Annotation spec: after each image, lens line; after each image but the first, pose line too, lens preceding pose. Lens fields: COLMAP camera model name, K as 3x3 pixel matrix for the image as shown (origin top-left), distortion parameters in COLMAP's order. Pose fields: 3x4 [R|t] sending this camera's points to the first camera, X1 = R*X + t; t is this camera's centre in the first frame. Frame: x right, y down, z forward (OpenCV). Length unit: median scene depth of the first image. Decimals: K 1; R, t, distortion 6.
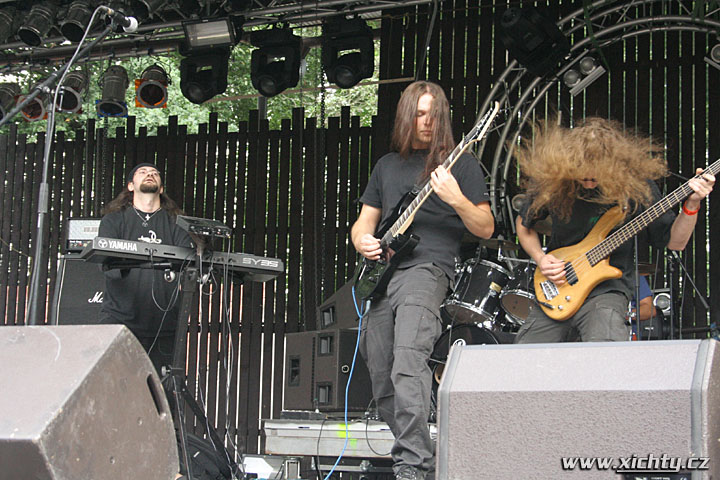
lens RADIAL K [[1478.8, 0, 360.4], [0, 1478.8, 241.7], [0, 0, 1]] dist [0.025902, 0.000000]
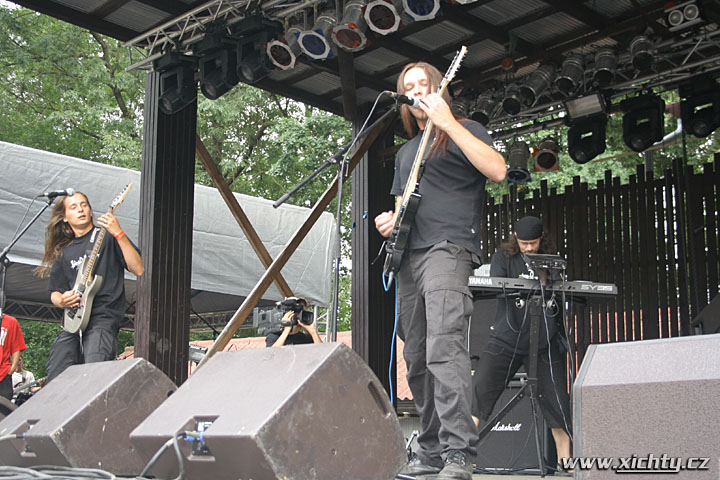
lens RADIAL K [[1162.4, 0, 359.7], [0, 1162.4, 238.1], [0, 0, 1]] dist [0.010814, 0.000000]
pose [[0.924961, -0.082311, -0.371042, 0.214484], [0.067190, 0.996304, -0.053519, 0.022623], [0.374076, 0.024573, 0.927073, 0.103306]]
